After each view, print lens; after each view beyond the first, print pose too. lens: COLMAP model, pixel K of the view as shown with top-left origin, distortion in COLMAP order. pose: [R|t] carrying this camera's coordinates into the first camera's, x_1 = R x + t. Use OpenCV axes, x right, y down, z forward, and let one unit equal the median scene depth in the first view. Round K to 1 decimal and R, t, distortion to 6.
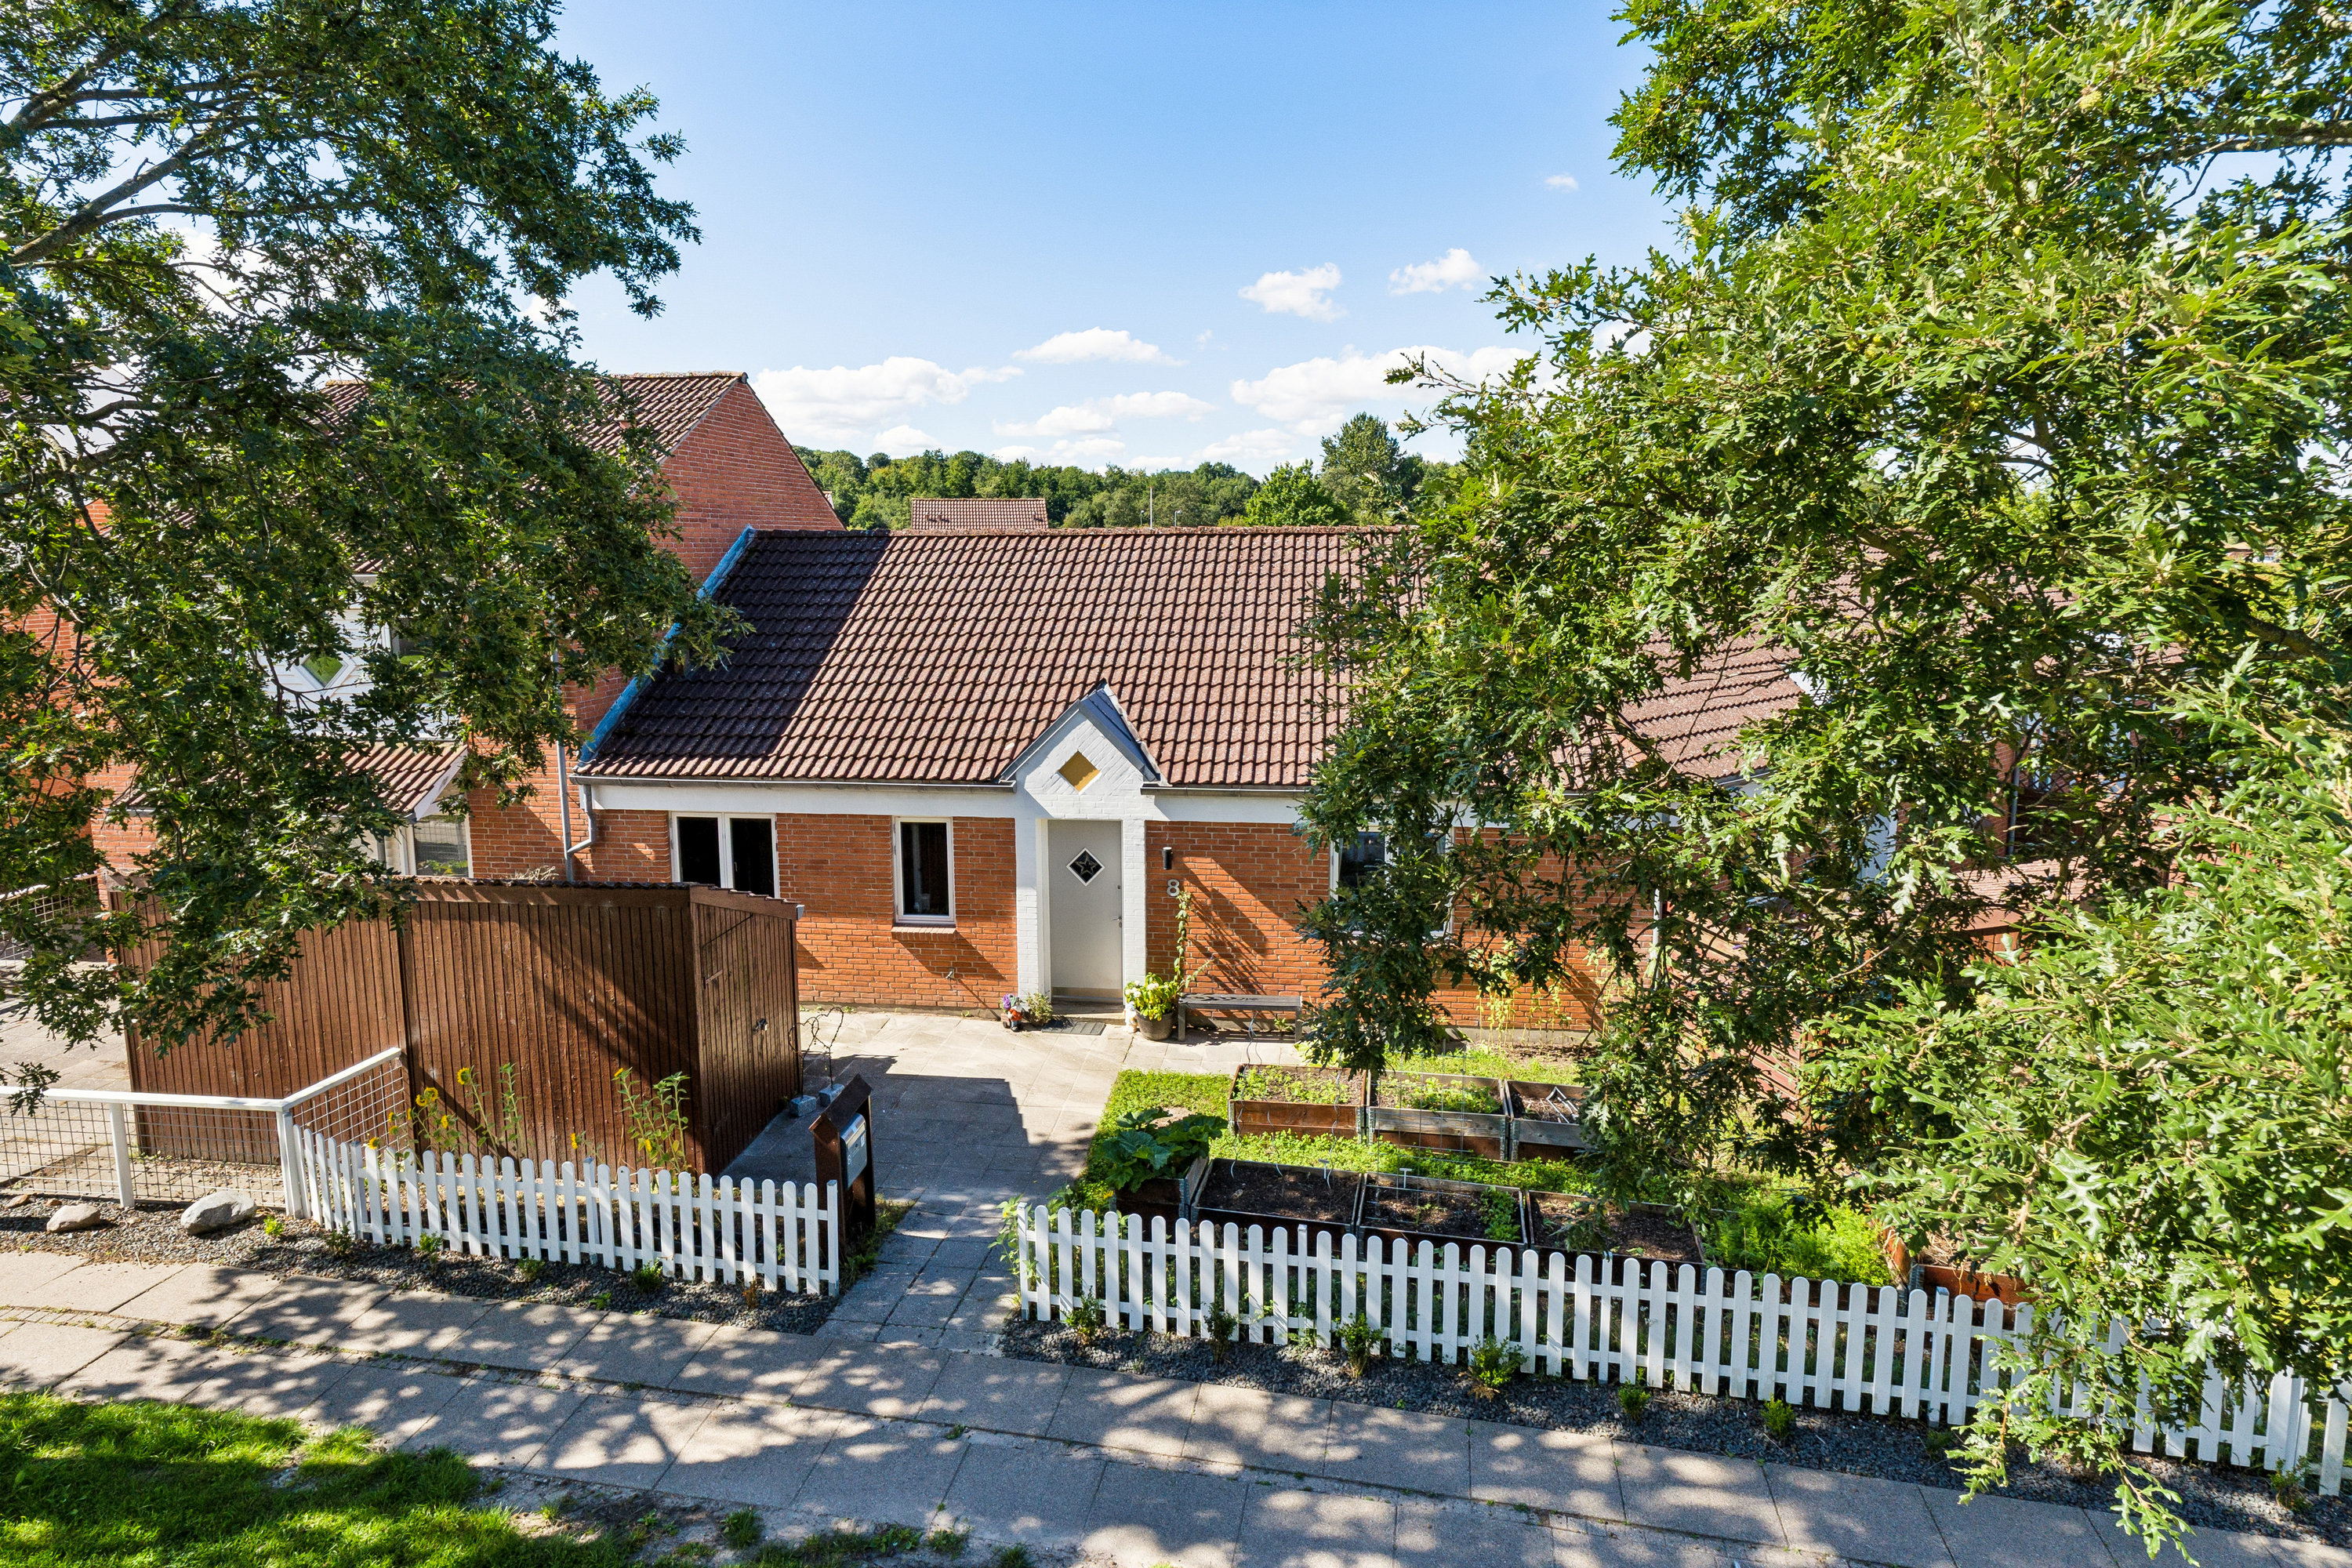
lens RADIAL K [[1235.3, 0, 1159.7], [0, 1235.3, 772.8], [0, 0, 1]] dist [-0.003937, 0.000979]
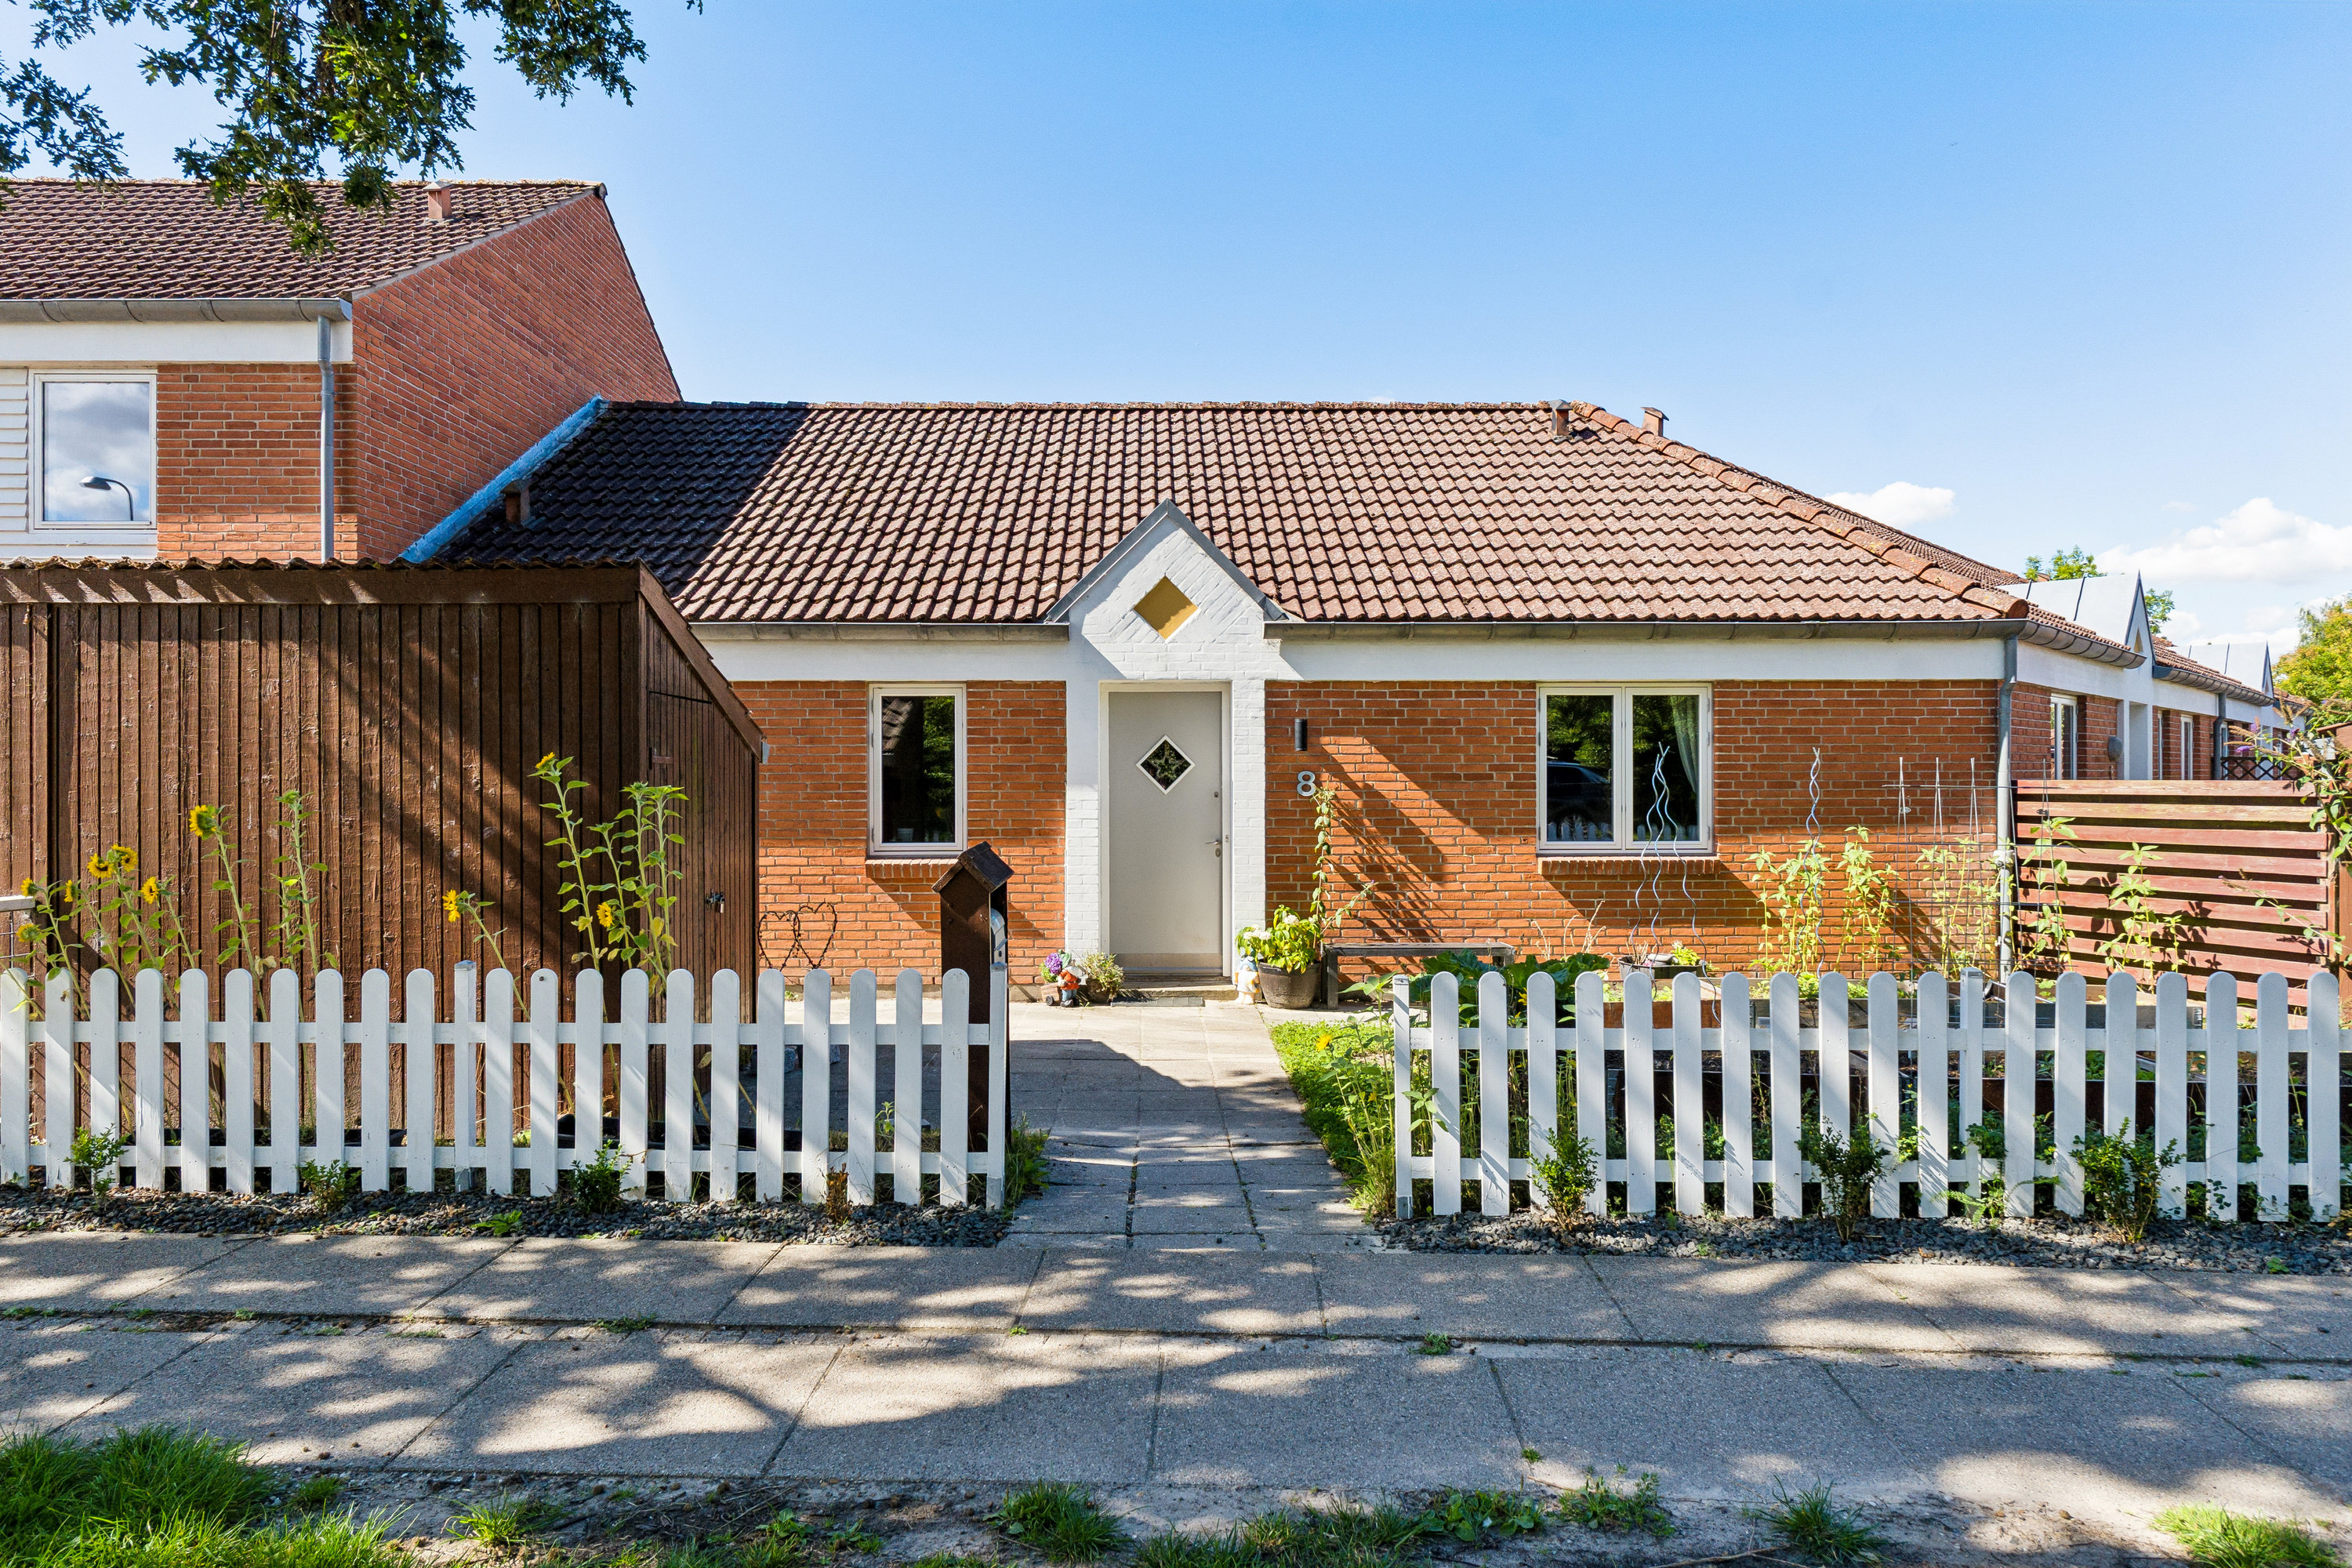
lens RADIAL K [[1457.2, 0, 1191.4], [0, 1457.2, 793.2], [0, 0, 1]] dist [-0.000412, -0.000938]
pose [[0.990596, -0.000159, 0.136816, -0.268065], [0.018324, 0.991144, -0.131520, 0.340063], [-0.135584, 0.132790, 0.981827, 0.402356]]
